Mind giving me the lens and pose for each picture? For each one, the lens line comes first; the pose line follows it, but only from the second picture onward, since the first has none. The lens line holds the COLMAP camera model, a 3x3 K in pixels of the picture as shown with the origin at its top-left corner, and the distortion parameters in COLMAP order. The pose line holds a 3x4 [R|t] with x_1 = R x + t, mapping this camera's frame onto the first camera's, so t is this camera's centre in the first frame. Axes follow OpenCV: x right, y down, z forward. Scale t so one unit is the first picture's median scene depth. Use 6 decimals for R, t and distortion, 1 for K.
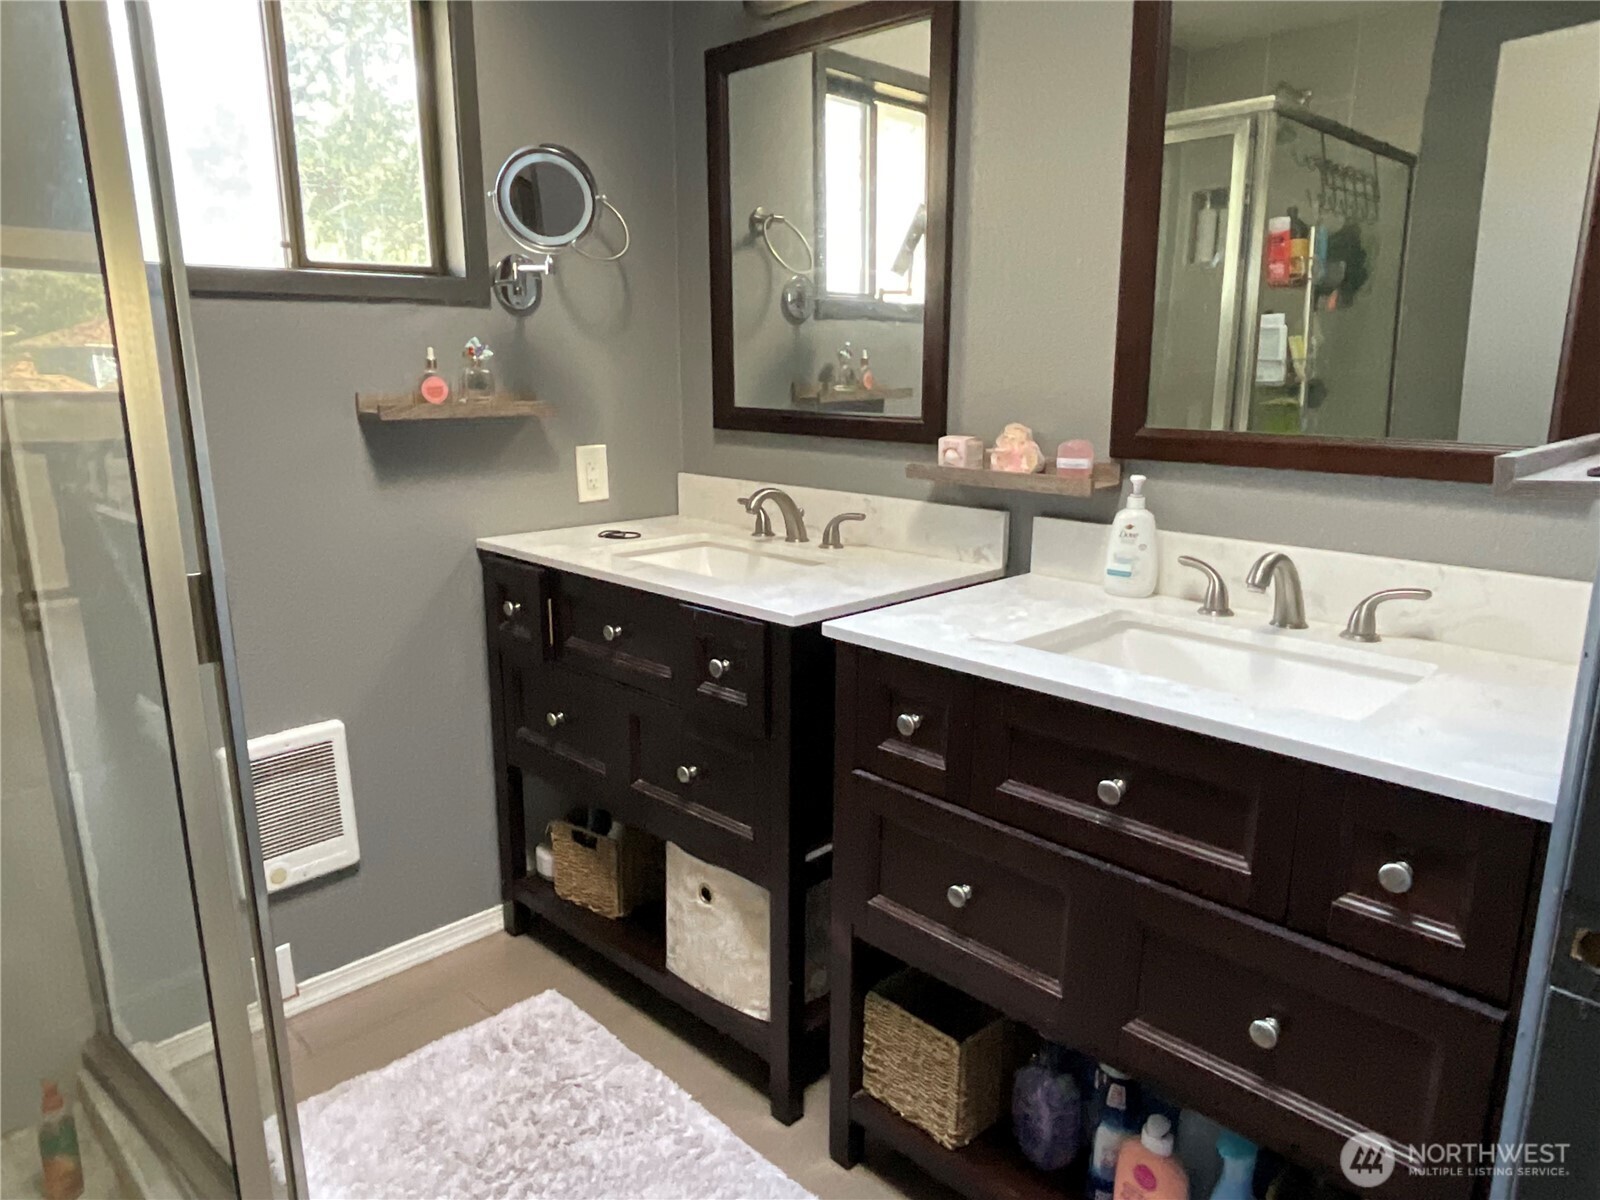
lens RADIAL K [[1047.2, 0, 798.5], [0, 1047.2, 601.8], [0, 0, 1]] dist [-0.010813, 0.003701]
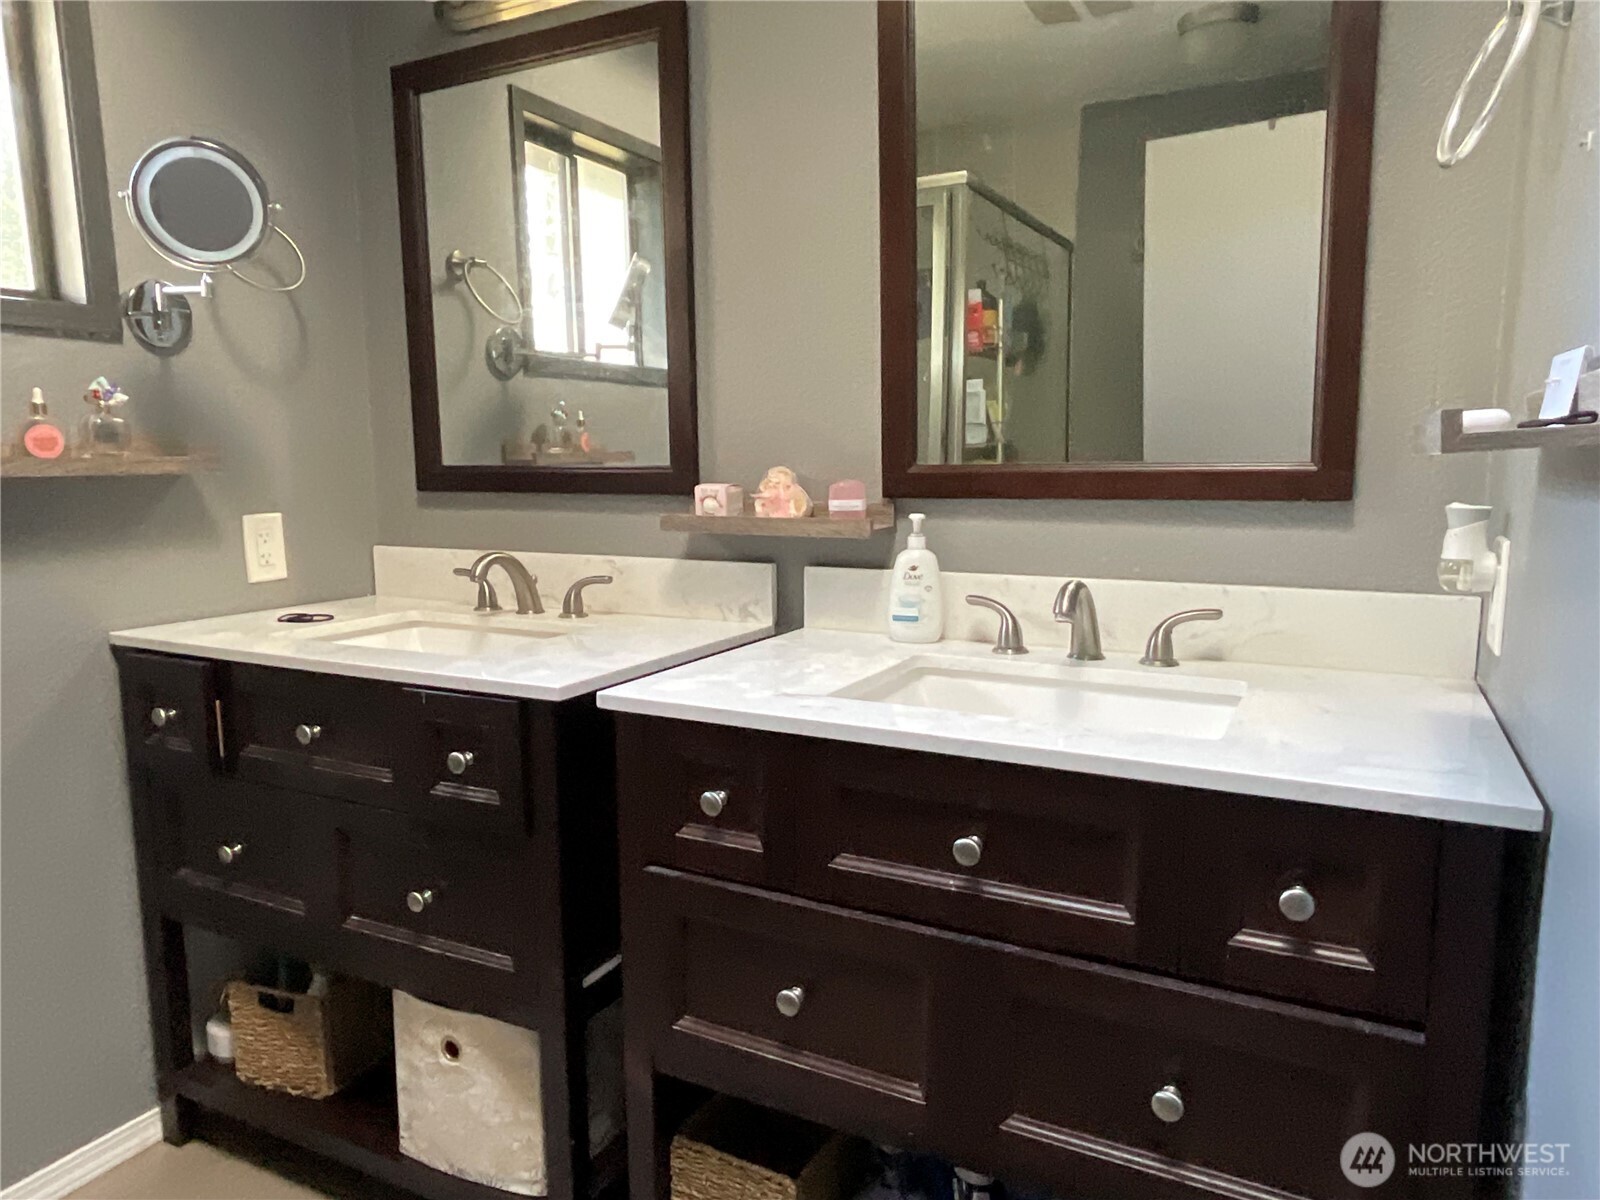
lens RADIAL K [[1047.2, 0, 797.5], [0, 1047.2, 600.9], [0, 0, 1]] dist [-0.010813, 0.003701]
pose [[0.953658, -0.051012, 0.296538, -0.054301], [0.077239, 0.994003, -0.077406, 0.019492], [-0.290811, 0.096723, 0.951879, 0.121602]]
